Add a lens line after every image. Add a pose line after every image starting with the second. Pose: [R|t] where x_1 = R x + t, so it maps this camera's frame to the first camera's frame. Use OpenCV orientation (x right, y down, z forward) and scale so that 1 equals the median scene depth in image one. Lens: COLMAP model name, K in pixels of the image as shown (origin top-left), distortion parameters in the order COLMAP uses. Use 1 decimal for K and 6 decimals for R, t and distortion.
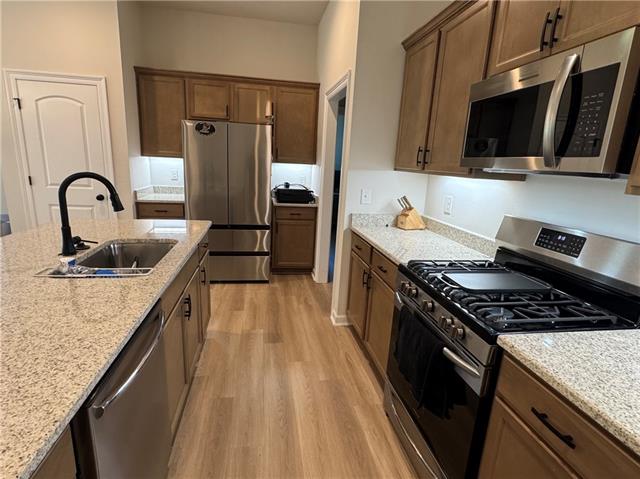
lens RADIAL K [[341.5, 0, 306.5], [0, 341.5, 240.4], [0, 0, 1]] dist [0.001657, 0.000163]
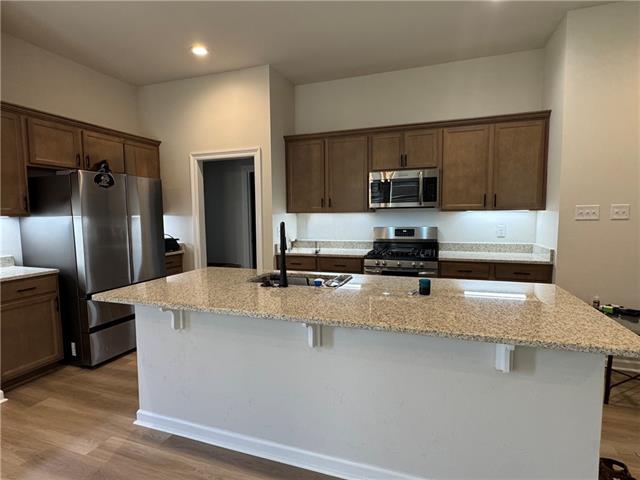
lens RADIAL K [[329.7, 0, 320.0], [0, 329.7, 240.0], [0, 0, 1]] dist [-0.001859, -0.000526]
pose [[0.462280, -0.121621, 0.878354, -1.532102], [0.237754, 0.971280, 0.009358, -0.098862], [-0.854266, 0.204506, 0.477919, 0.269207]]
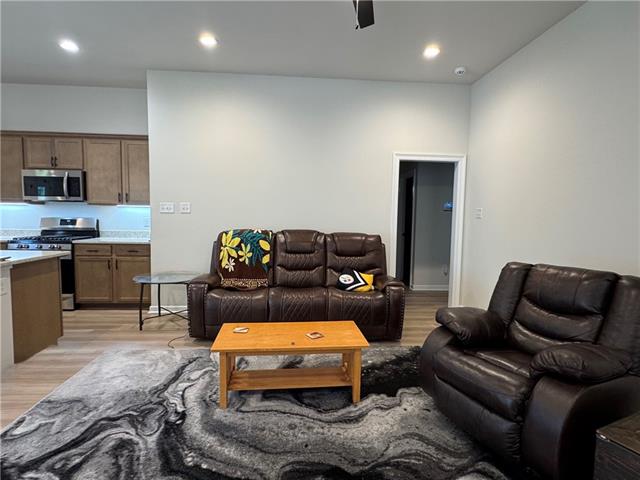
lens RADIAL K [[334.3, 0, 321.8], [0, 334.3, 233.5], [0, 0, 1]] dist [0.002220, 0.000612]
pose [[0.082252, -0.103348, 0.991239, -1.790345], [0.219405, 0.972085, 0.083145, 0.300758], [-0.972161, 0.210643, 0.102631, -1.319187]]
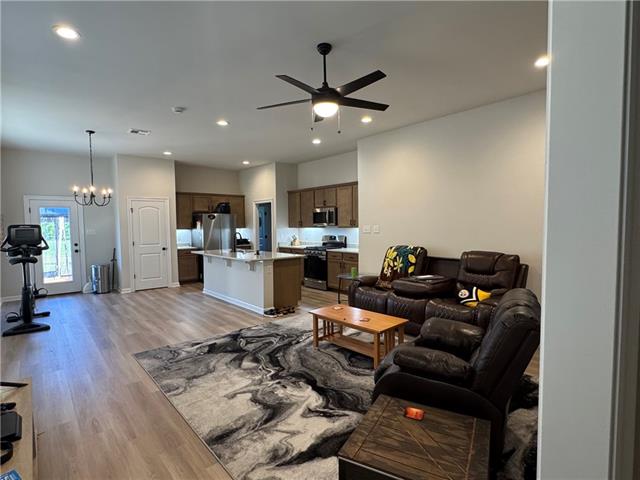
lens RADIAL K [[329.7, 0, 320.0], [0, 329.7, 240.0], [0, 0, 1]] dist [-0.001859, -0.000526]
pose [[0.843482, -0.080389, 0.531109, -1.736062], [0.173877, 0.976366, -0.128361, 0.529980], [-0.508238, 0.200618, 0.837524, -2.571727]]
